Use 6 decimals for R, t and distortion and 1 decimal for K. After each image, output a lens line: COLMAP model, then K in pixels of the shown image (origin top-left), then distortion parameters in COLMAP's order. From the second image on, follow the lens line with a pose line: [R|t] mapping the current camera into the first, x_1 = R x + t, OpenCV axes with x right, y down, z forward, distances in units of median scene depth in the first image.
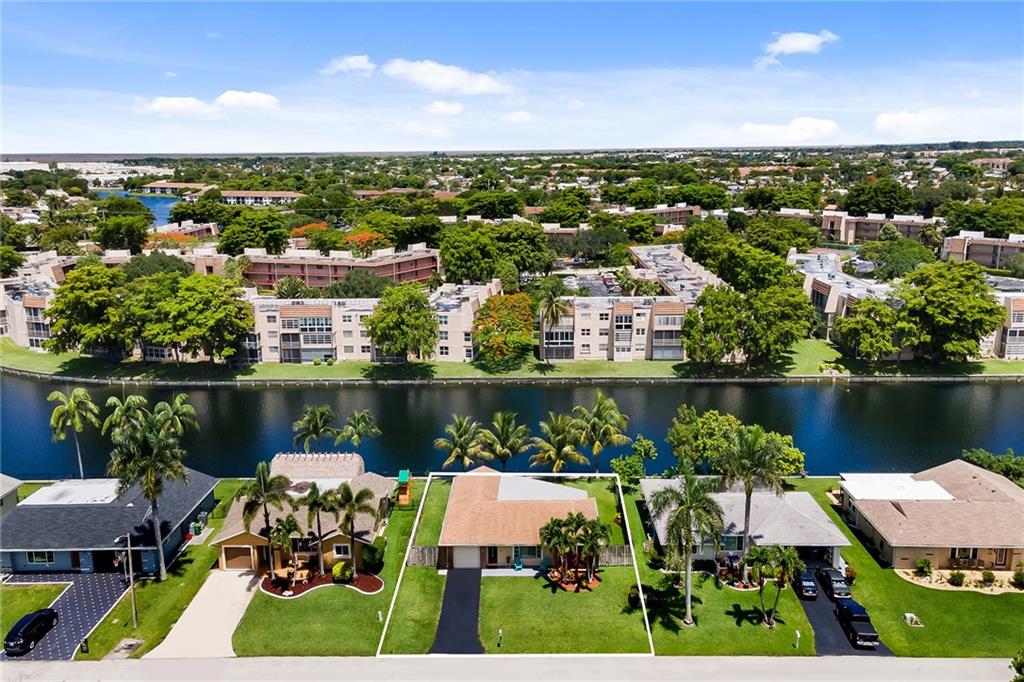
lens RADIAL K [[756.3, 0, 512.0], [0, 756.3, 341.0], [0, 0, 1]] dist [0.008123, 0.002861]
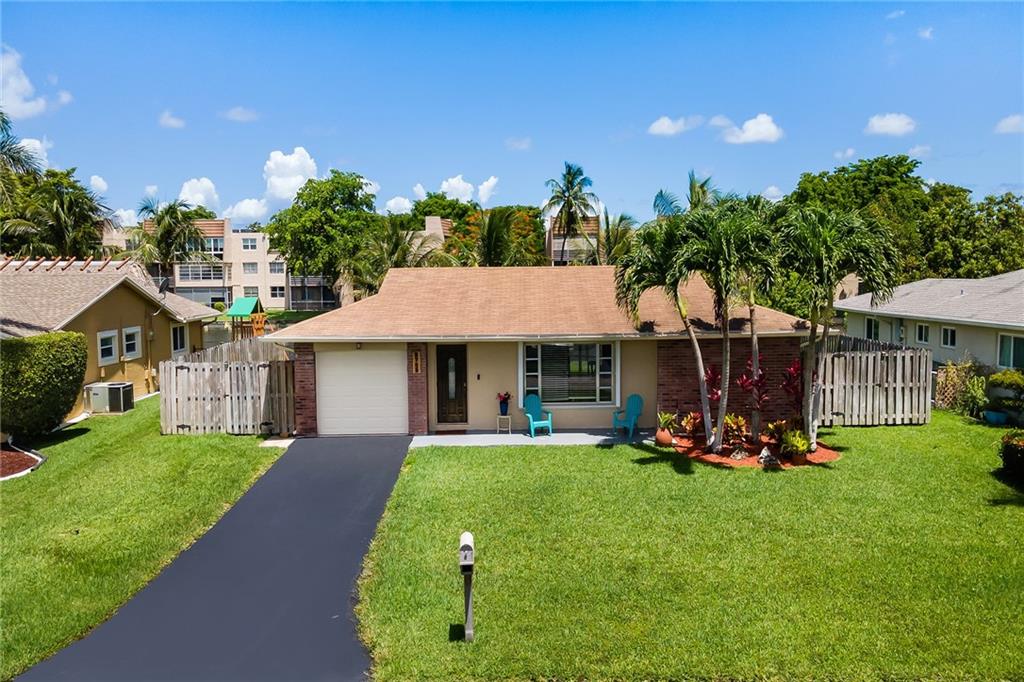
lens RADIAL K [[756.3, 0, 512.0], [0, 756.3, 341.0], [0, 0, 1]] dist [0.008123, 0.002861]
pose [[0.999812, -0.005137, 0.018708, -0.004116], [0.008087, 0.986887, -0.161210, 0.180135], [-0.017635, 0.161331, 0.986743, 0.405884]]
